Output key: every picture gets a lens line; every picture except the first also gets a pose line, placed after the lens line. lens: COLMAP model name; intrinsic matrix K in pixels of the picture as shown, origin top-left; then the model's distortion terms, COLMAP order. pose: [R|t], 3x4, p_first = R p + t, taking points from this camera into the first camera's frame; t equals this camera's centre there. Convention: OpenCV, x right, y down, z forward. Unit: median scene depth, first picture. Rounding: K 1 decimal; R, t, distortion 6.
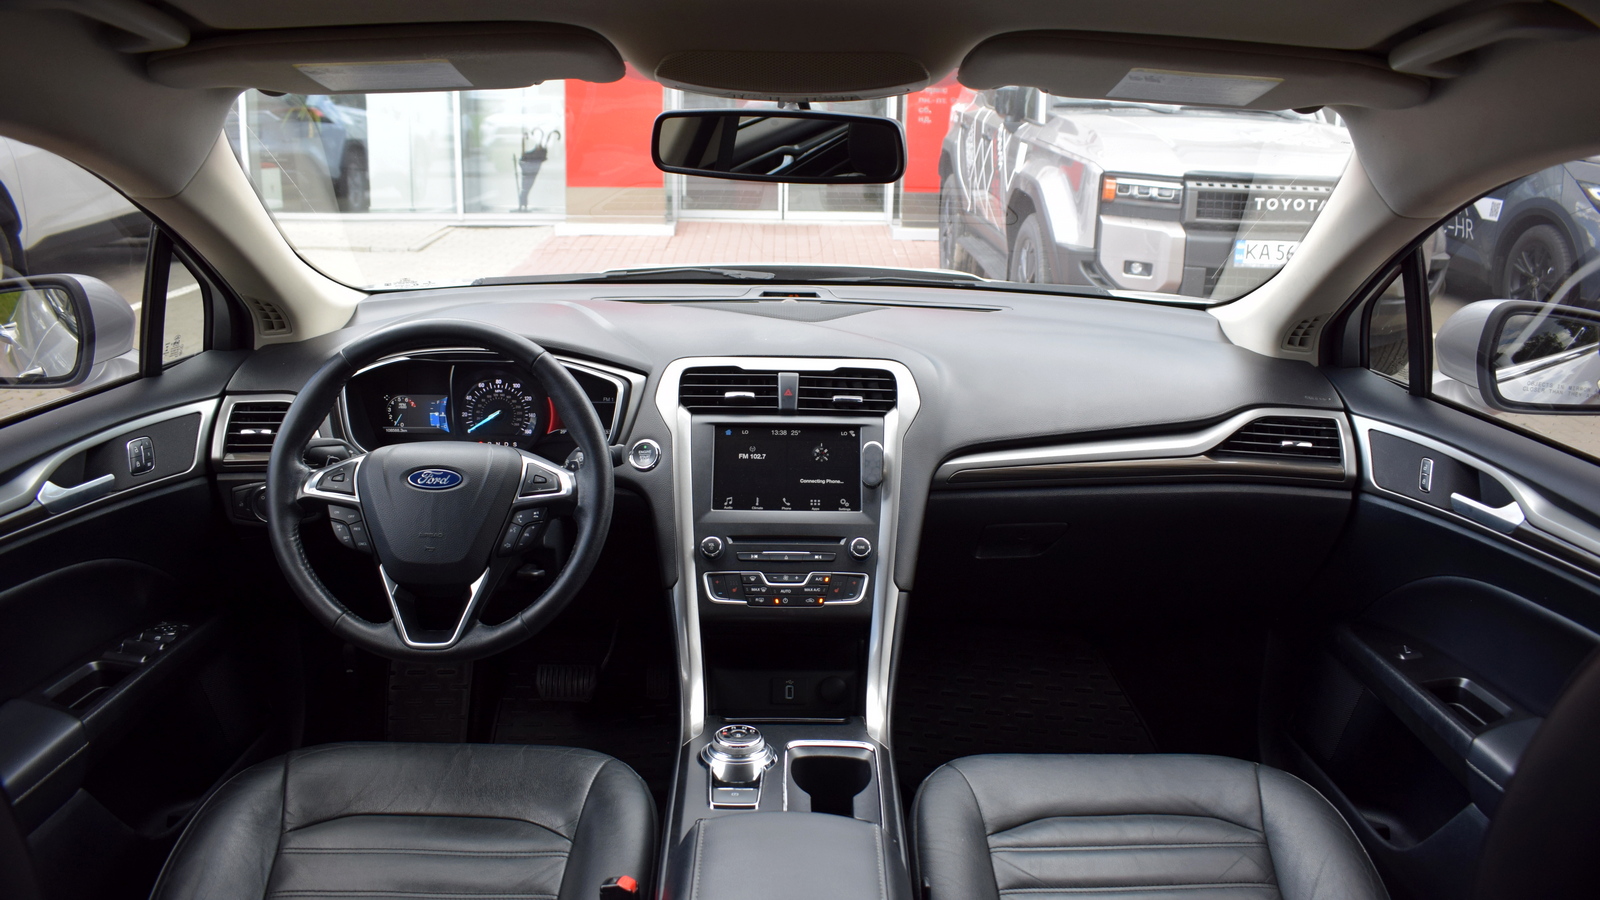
lens RADIAL K [[1268.2, 0, 800.0], [0, 1268.2, 450.0], [0, 0, 1]] dist [-0.090813, -0.002002]
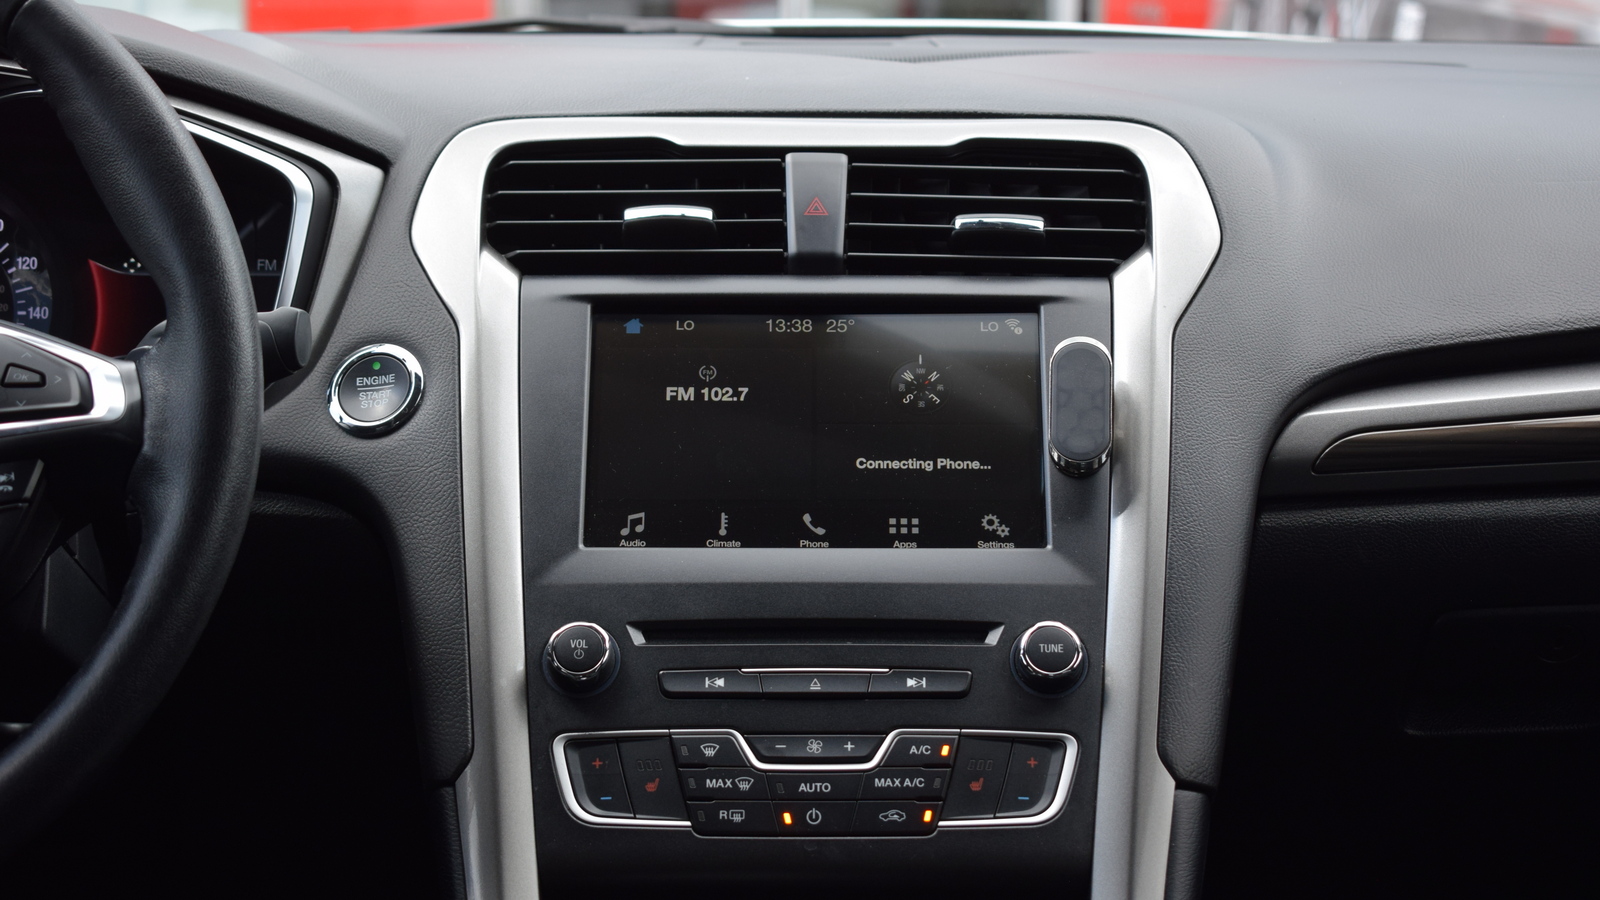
lens RADIAL K [[3155.5, 0, 800.0], [0, 3155.5, 450.0], [0, 0, 1]] dist [-0.012991, 0.114896]
pose [[0.999868, -0.011207, -0.011770, -0.004622], [0.009366, 0.989203, -0.146254, 0.137170], [0.013282, 0.146124, 0.989177, 0.205363]]
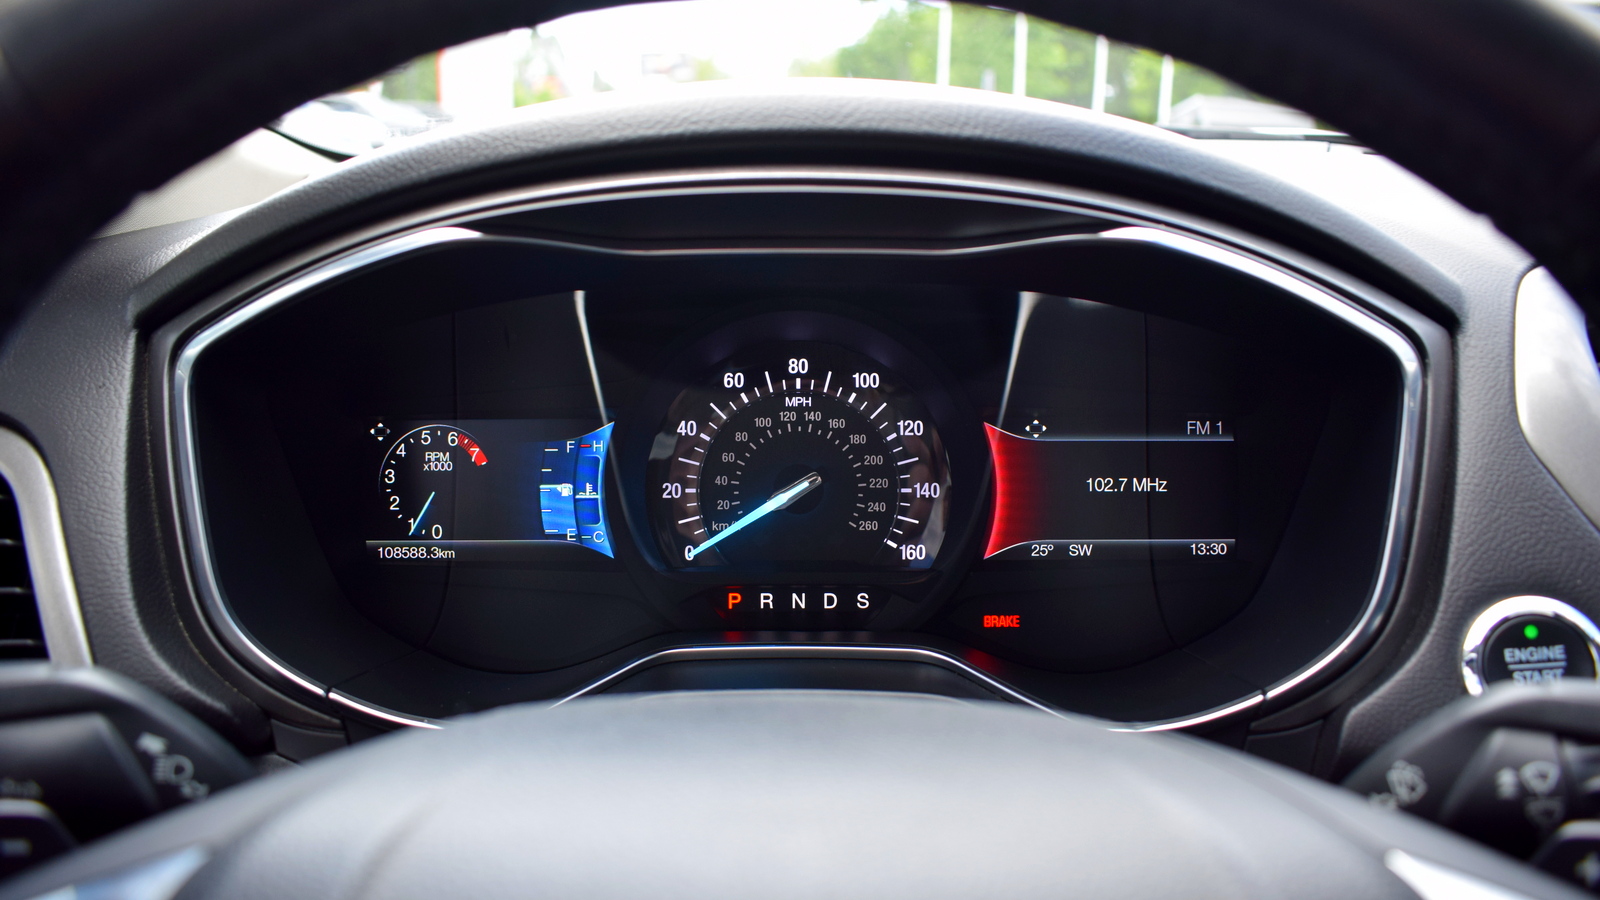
lens RADIAL K [[1268.2, 0, 800.0], [0, 1268.2, 450.0], [0, 0, 1]] dist [-0.090813, -0.002002]
pose [[0.999854, -0.014365, -0.009202, -0.249725], [0.014094, 0.999484, -0.028878, -0.030377], [0.009612, 0.028744, 0.999541, 0.772768]]
